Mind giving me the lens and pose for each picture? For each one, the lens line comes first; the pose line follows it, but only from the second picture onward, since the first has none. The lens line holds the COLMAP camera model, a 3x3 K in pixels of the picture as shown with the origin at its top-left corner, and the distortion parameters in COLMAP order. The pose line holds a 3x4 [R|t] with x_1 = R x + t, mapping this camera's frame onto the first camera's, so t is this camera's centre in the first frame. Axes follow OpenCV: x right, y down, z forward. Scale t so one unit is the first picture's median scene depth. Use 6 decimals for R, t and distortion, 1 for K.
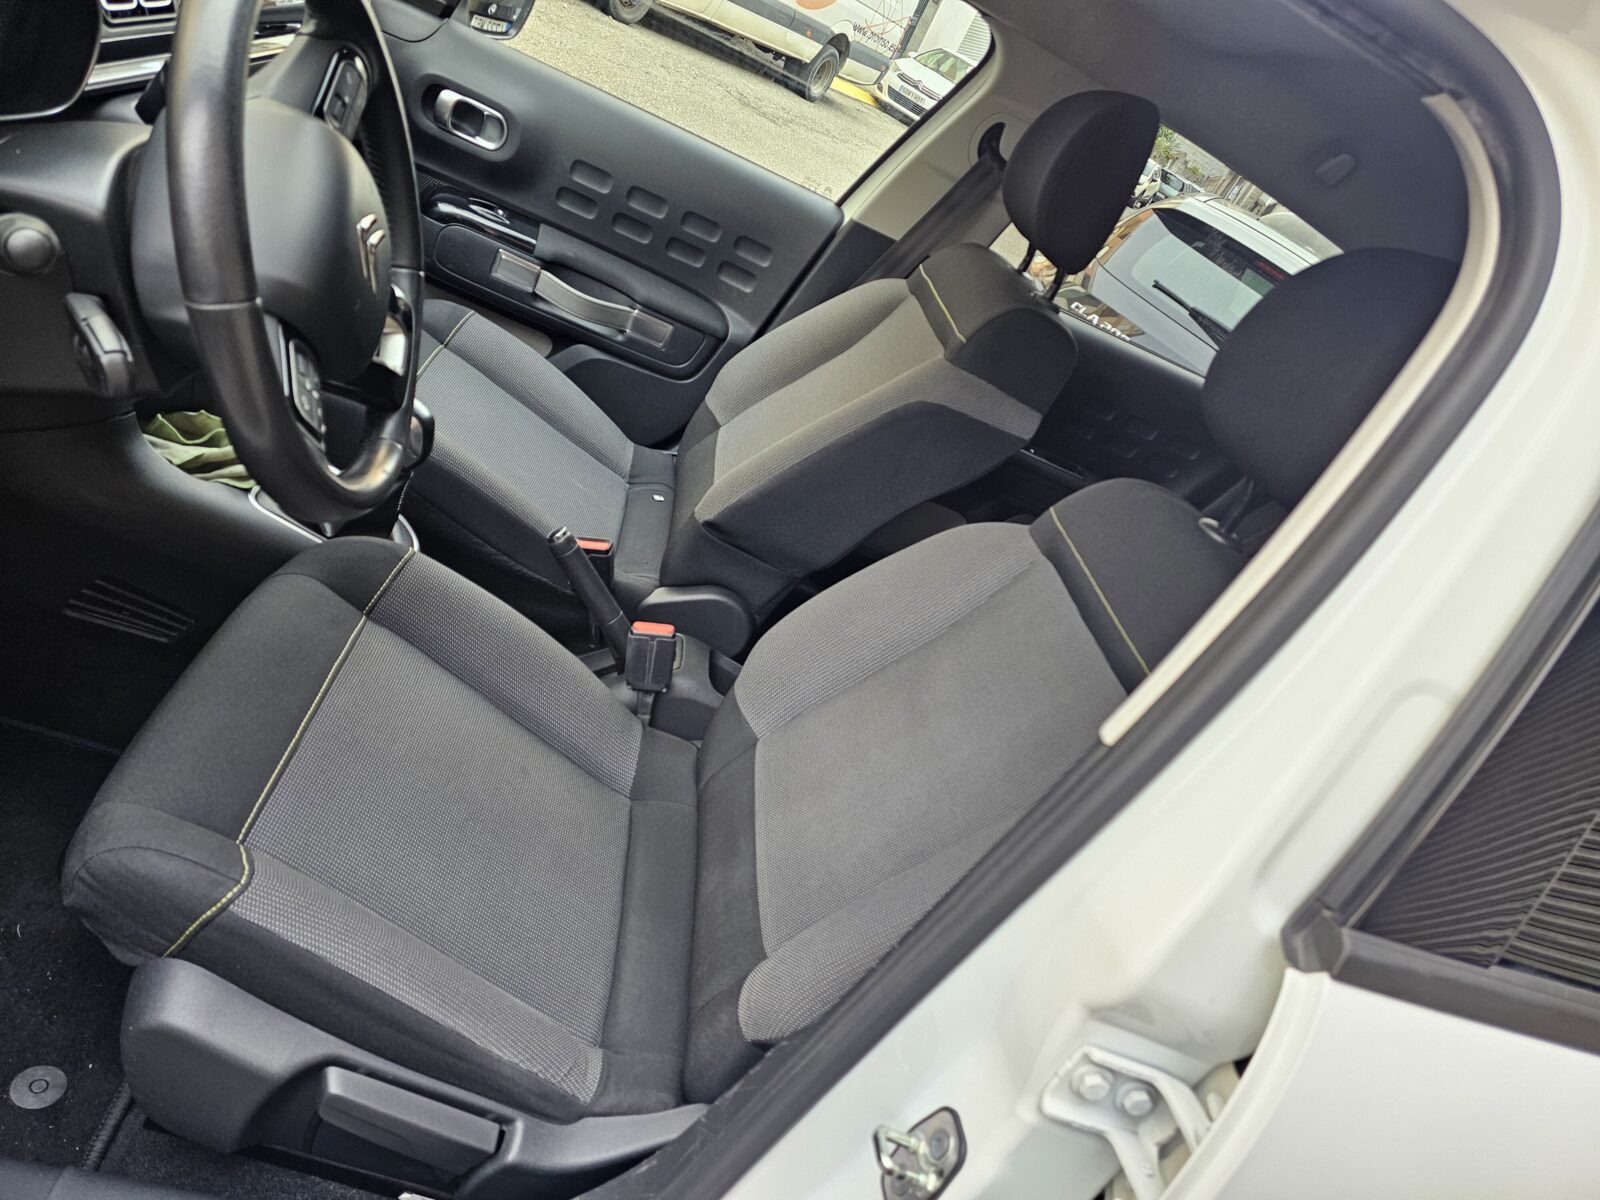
lens RADIAL K [[1064.6, 0, 804.4], [0, 1064.6, 595.2], [0, 0, 1]] dist [0.062694, -0.063541]
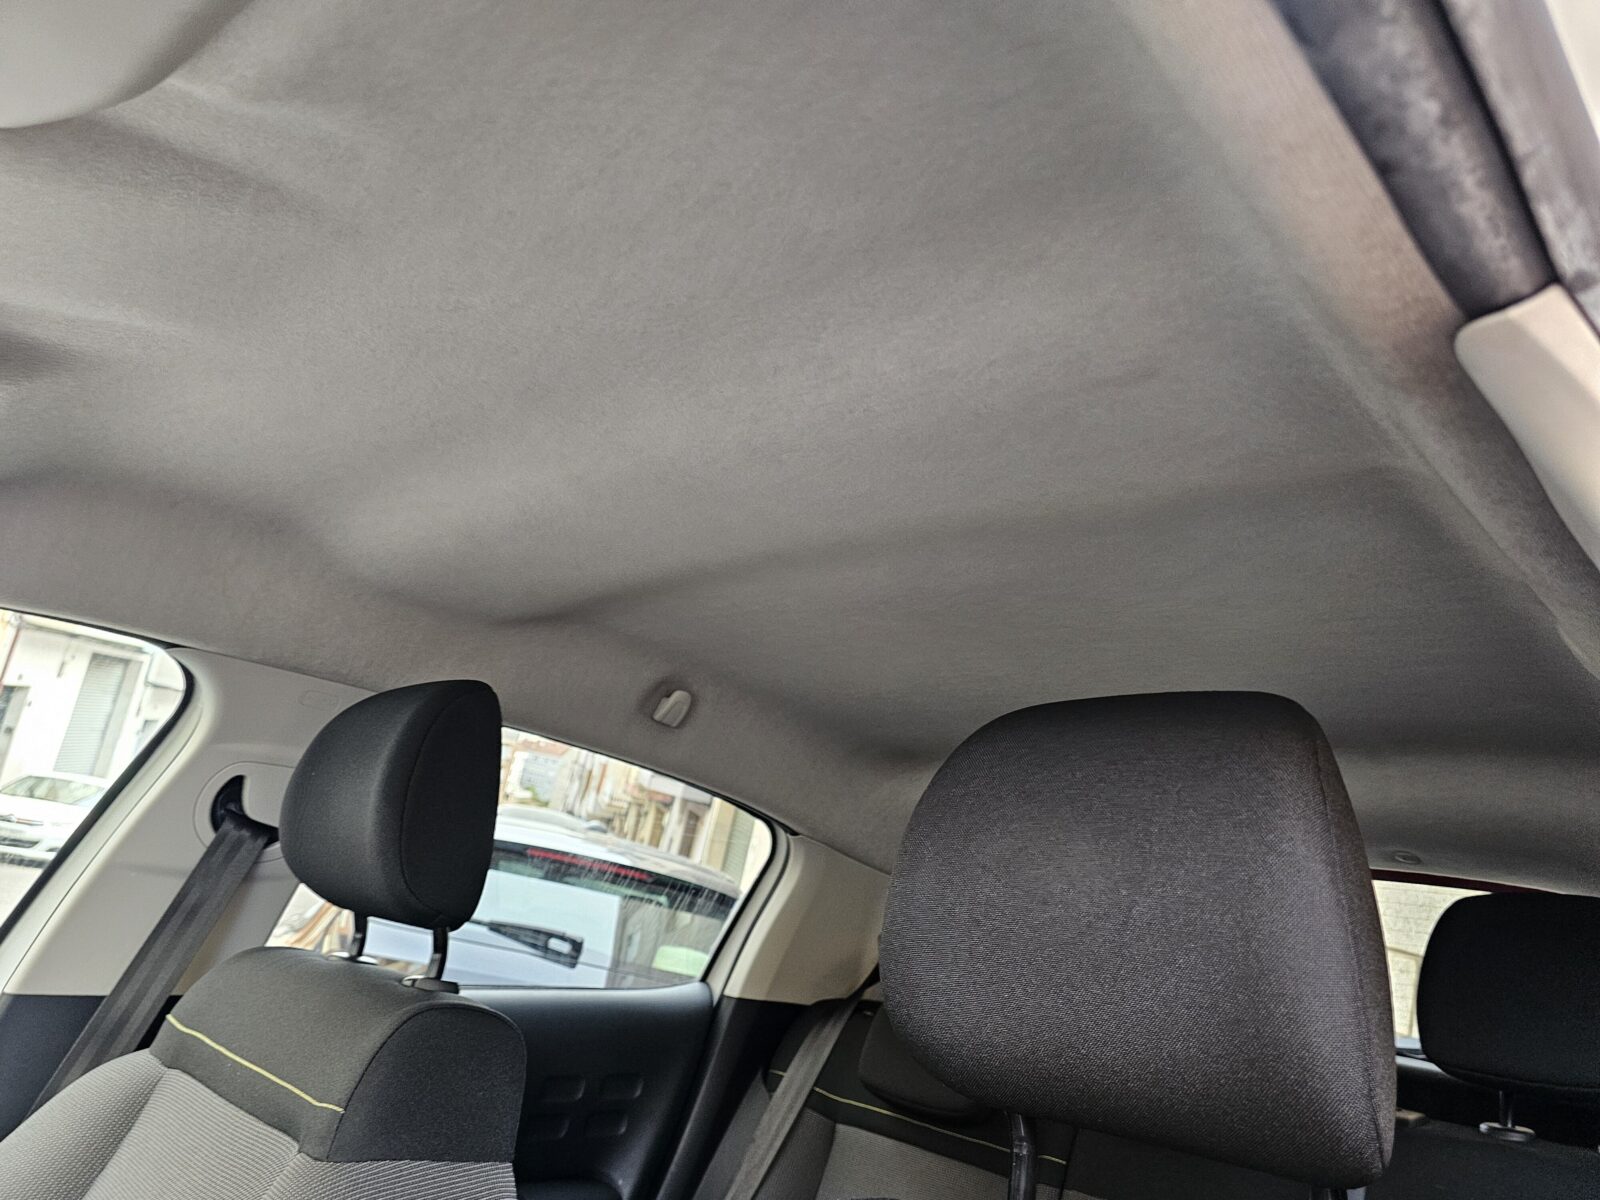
lens RADIAL K [[1064.6, 0, 804.4], [0, 1064.6, 595.2], [0, 0, 1]] dist [0.062694, -0.063541]
pose [[0.710119, -0.170370, 0.683158, -0.011959], [0.507970, 0.795843, -0.329546, -0.117480], [-0.487542, 0.581040, 0.651686, 0.300774]]
